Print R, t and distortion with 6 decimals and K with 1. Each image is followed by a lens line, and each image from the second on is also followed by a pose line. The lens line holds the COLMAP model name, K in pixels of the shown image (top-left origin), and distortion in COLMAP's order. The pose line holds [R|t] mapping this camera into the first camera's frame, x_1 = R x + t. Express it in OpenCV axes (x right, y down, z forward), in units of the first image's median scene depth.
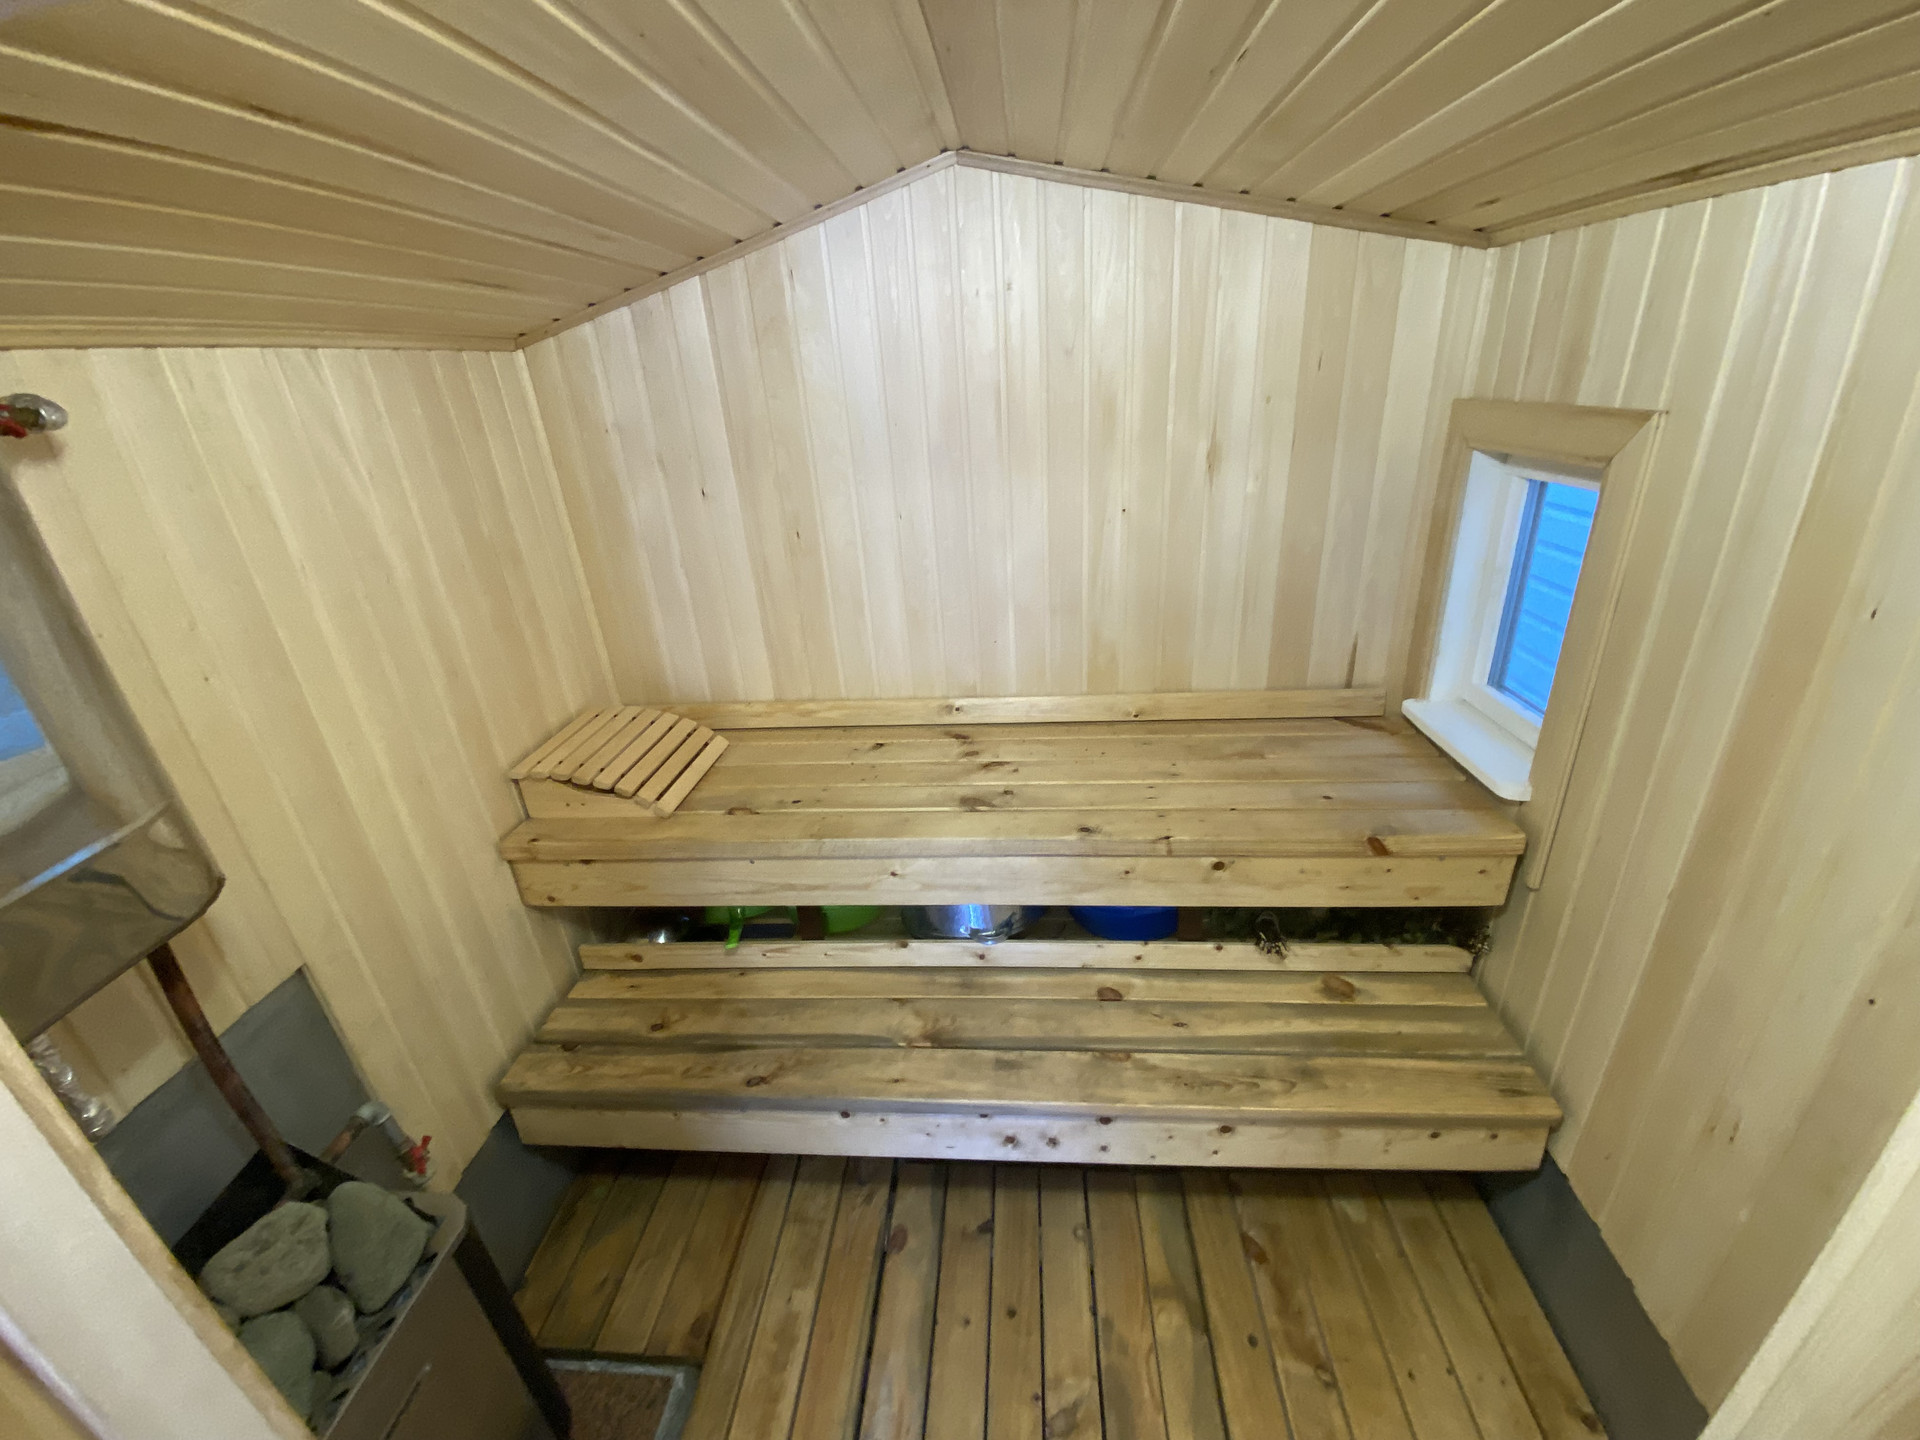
lens RADIAL K [[776.2, 0, 963.5], [0, 776.2, 716.6], [0, 0, 1]] dist [0.022261, -0.020481]
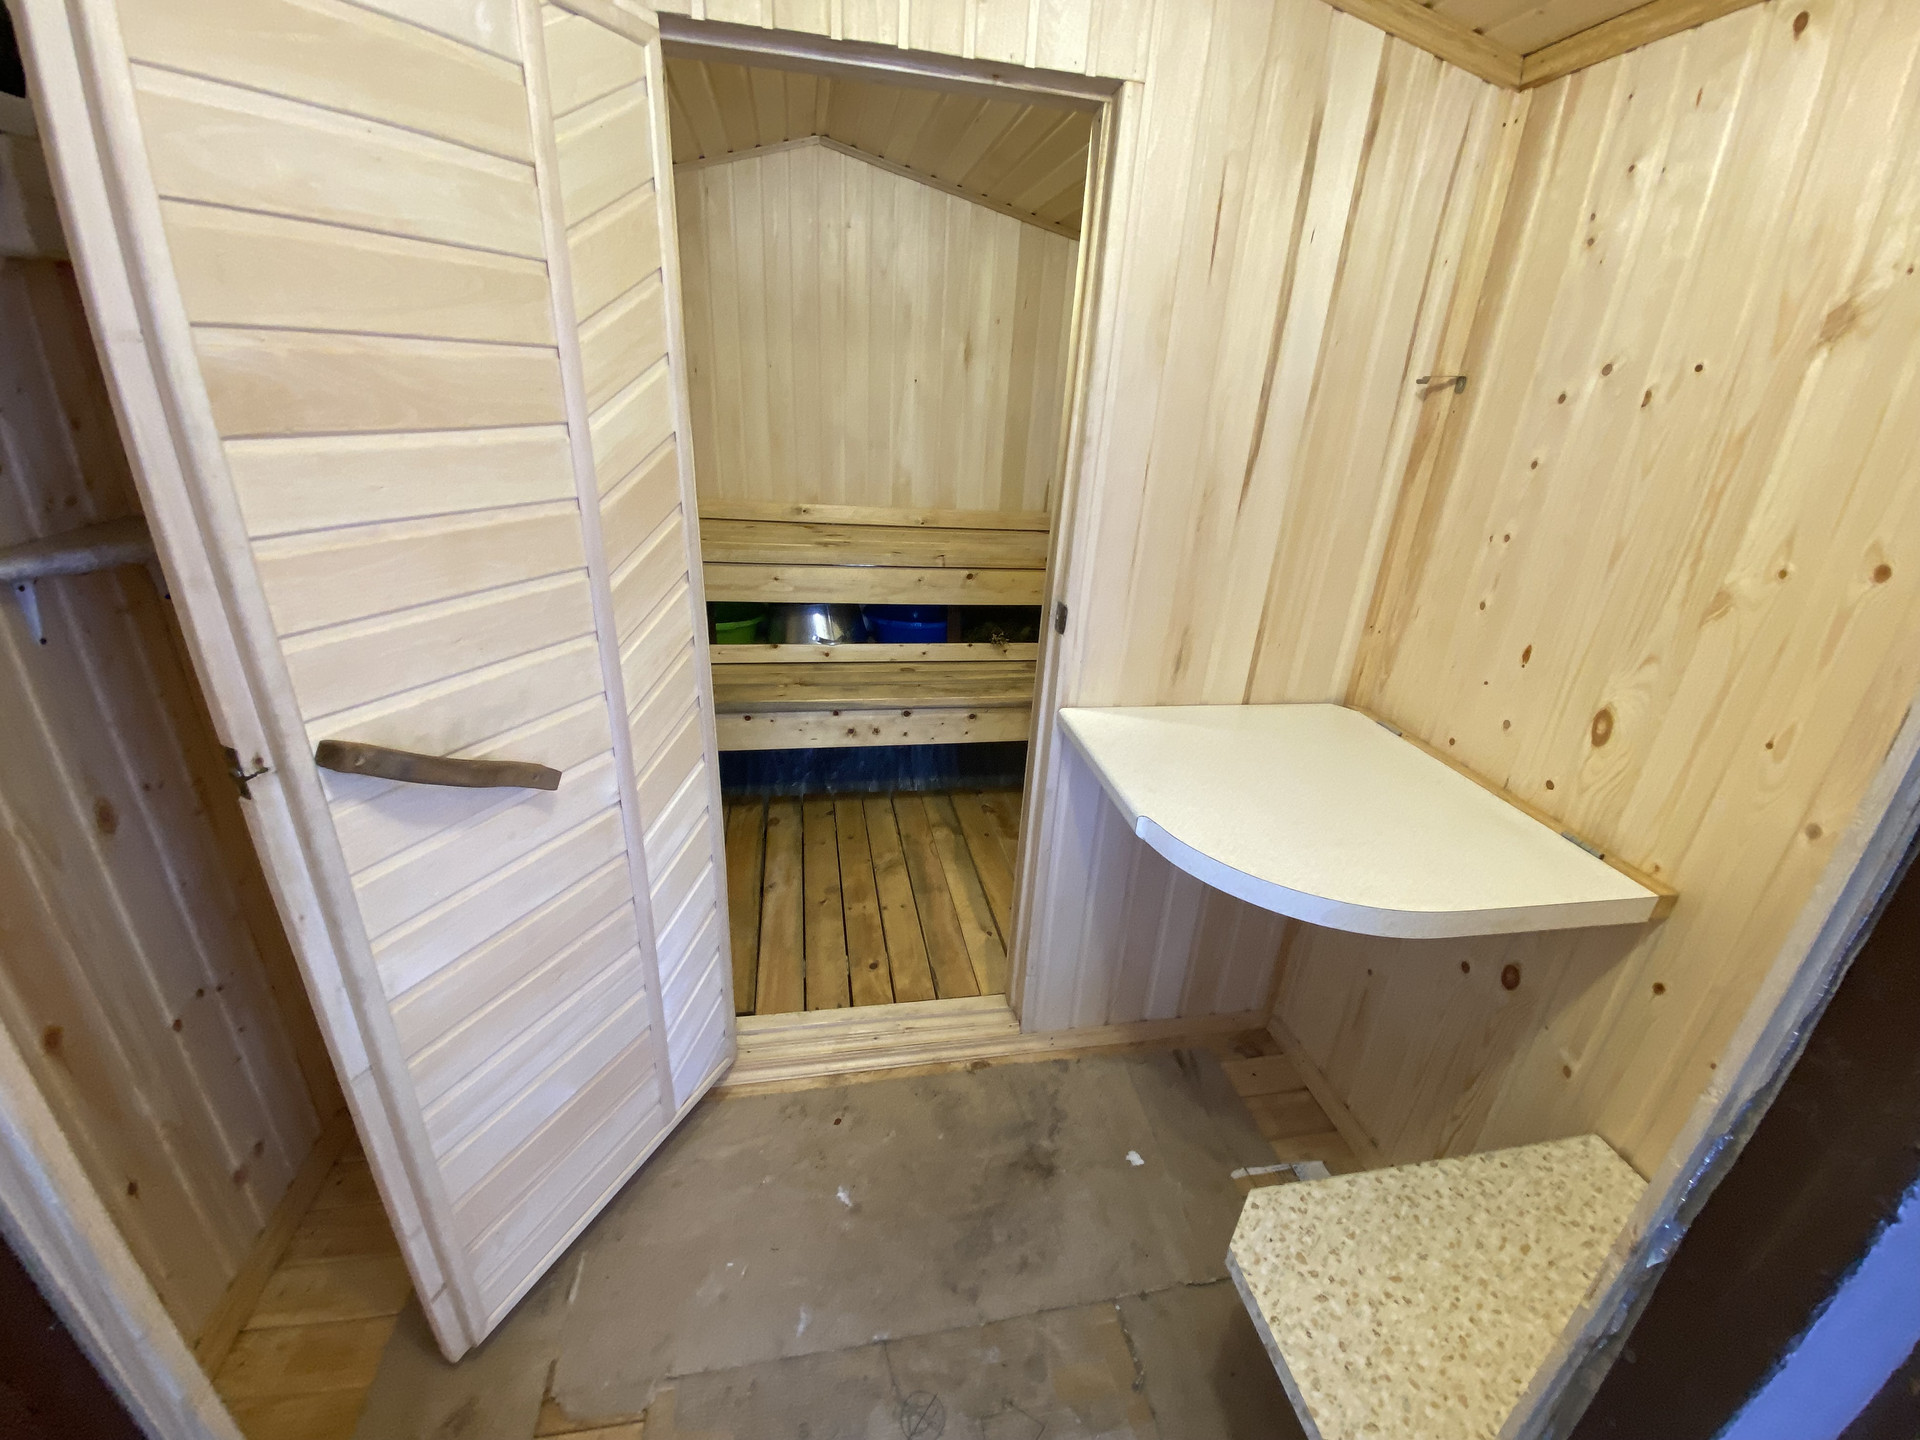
lens RADIAL K [[784.0, 0, 960.0], [0, 784.0, 720.0], [0, 0, 1]] dist [0.035815, -0.027615]
pose [[0.956544, 0.007073, 0.291503, -0.196533], [-0.002794, 0.999882, -0.015093, 0.514086], [-0.291576, 0.013623, 0.956451, -0.647394]]
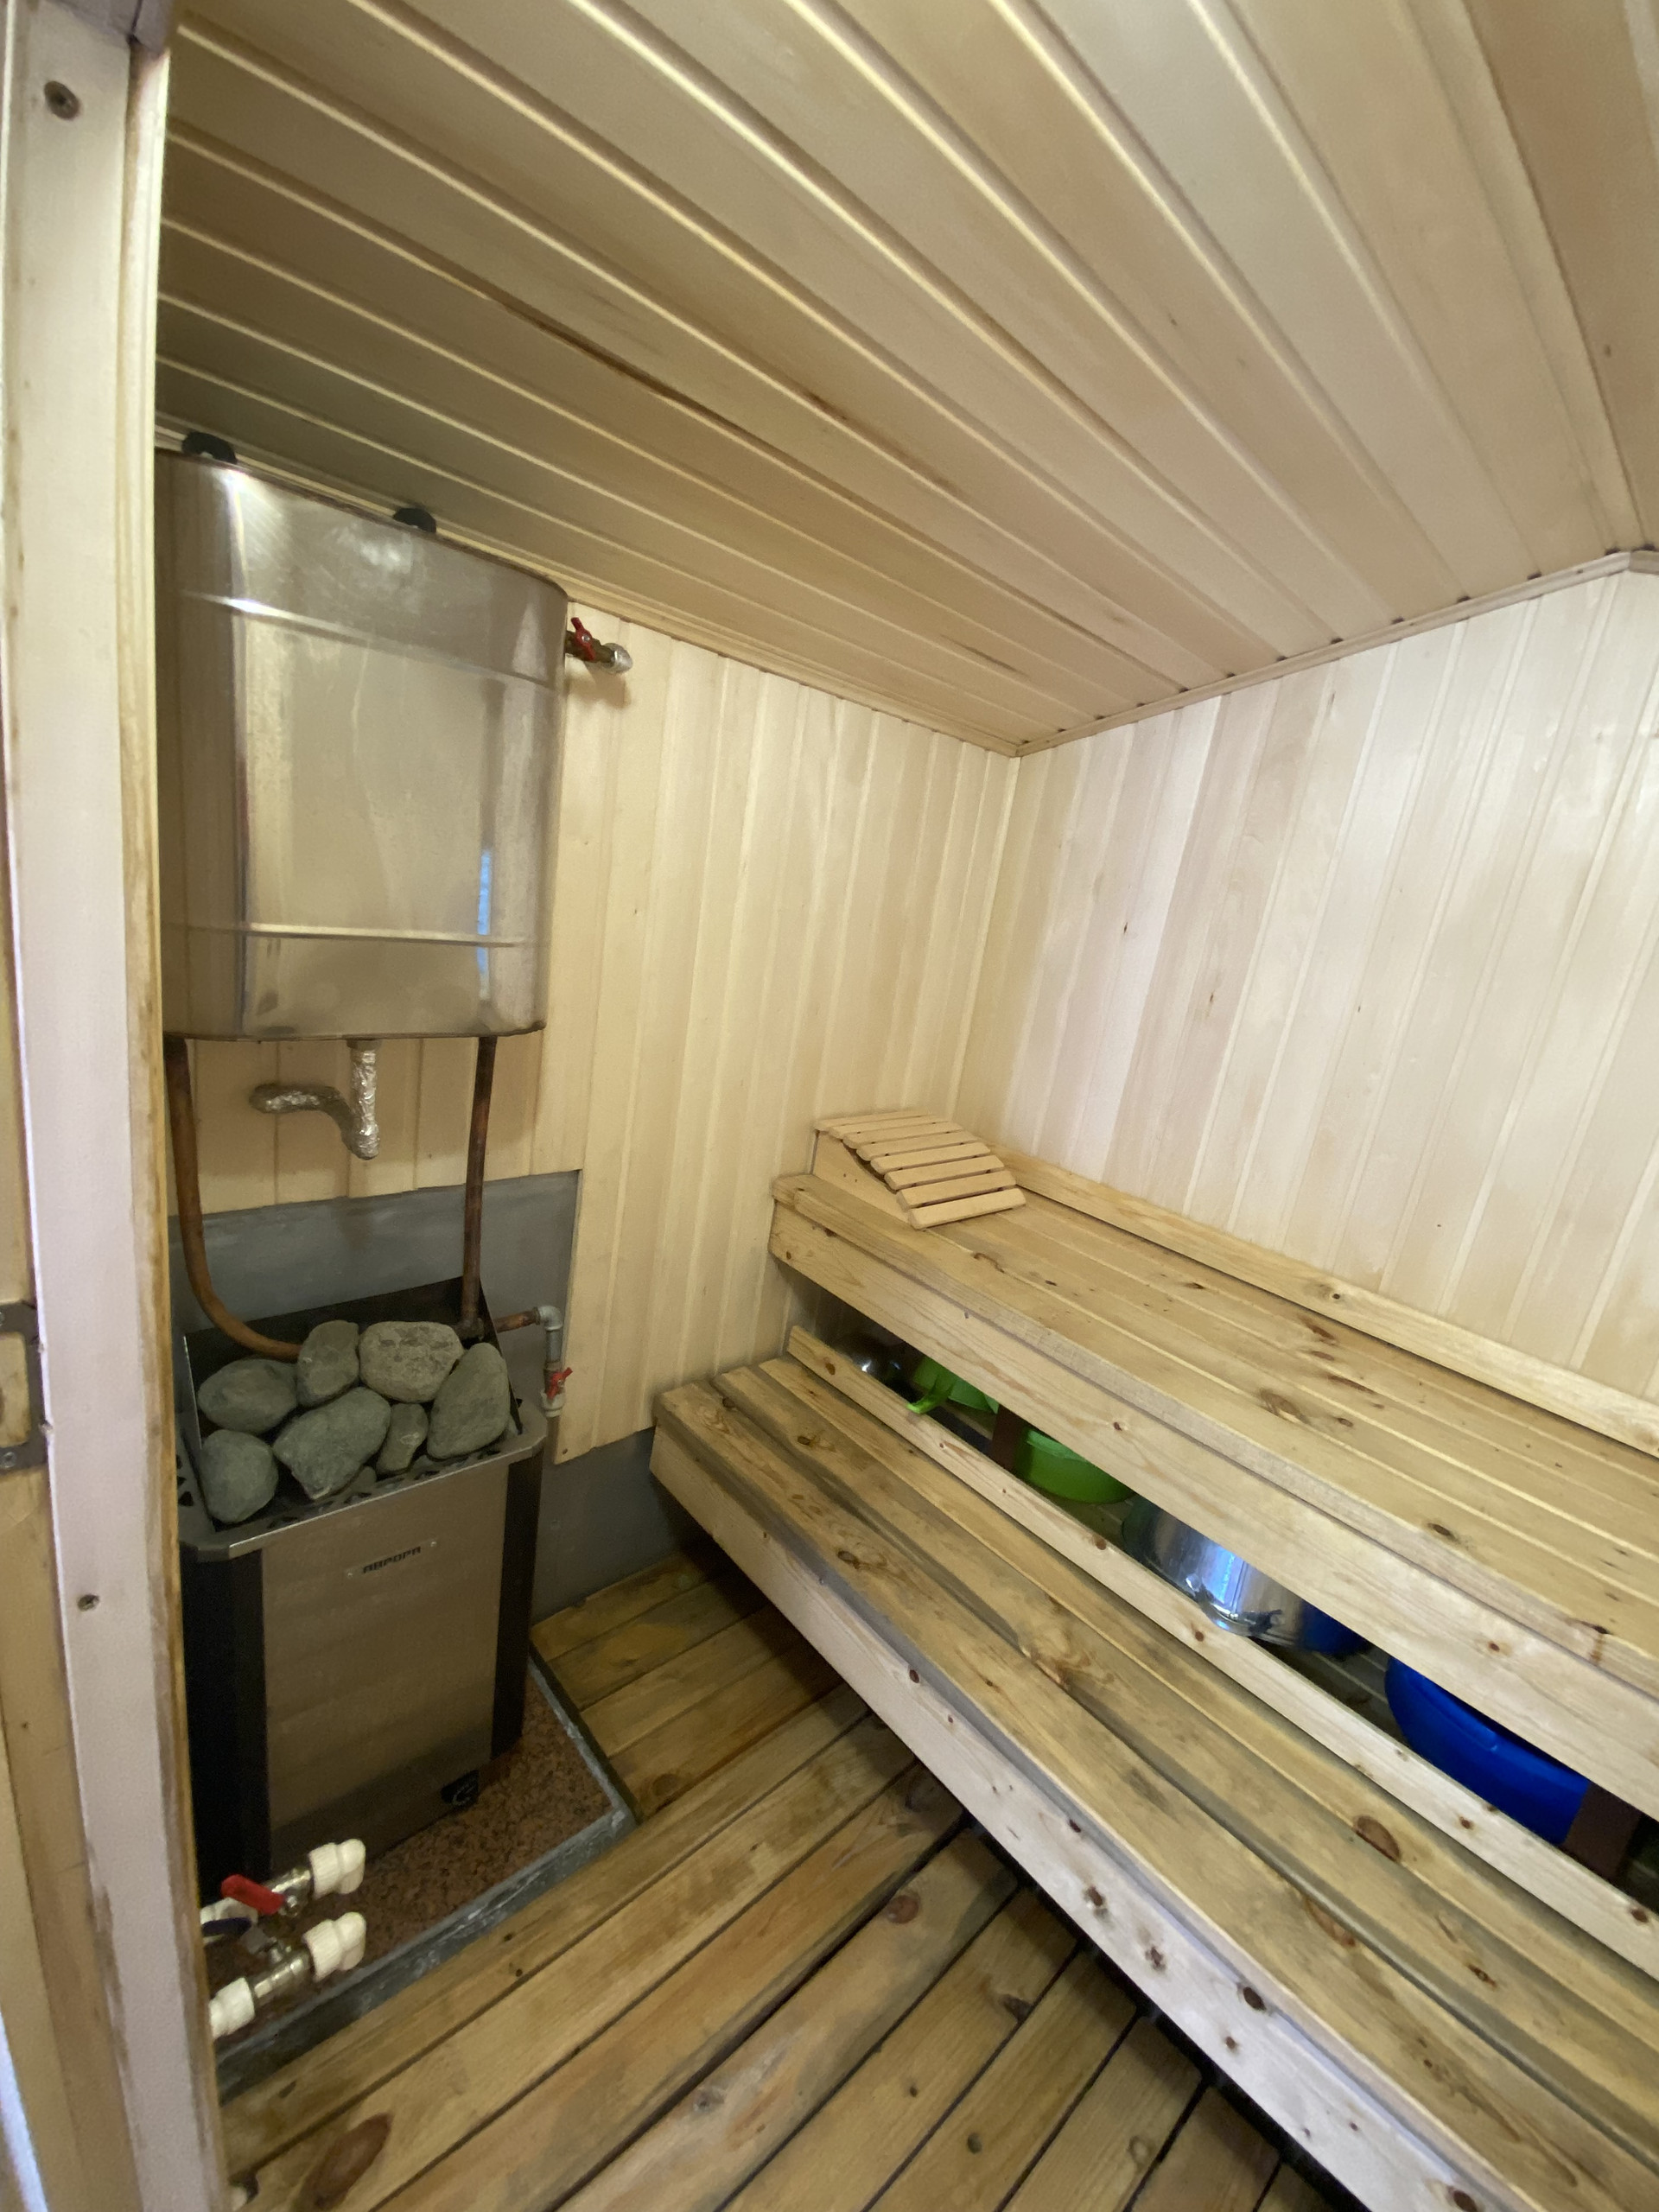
lens RADIAL K [[892.3, 0, 841.1], [0, 892.3, 1108.5], [0, 0, 1]] dist [0.035253, -0.029457]
pose [[0.717715, 0.334883, -0.610523, 0.133353], [-0.452408, 0.890762, -0.043239, 0.092064], [0.529350, 0.307239, 0.790818, 0.111818]]
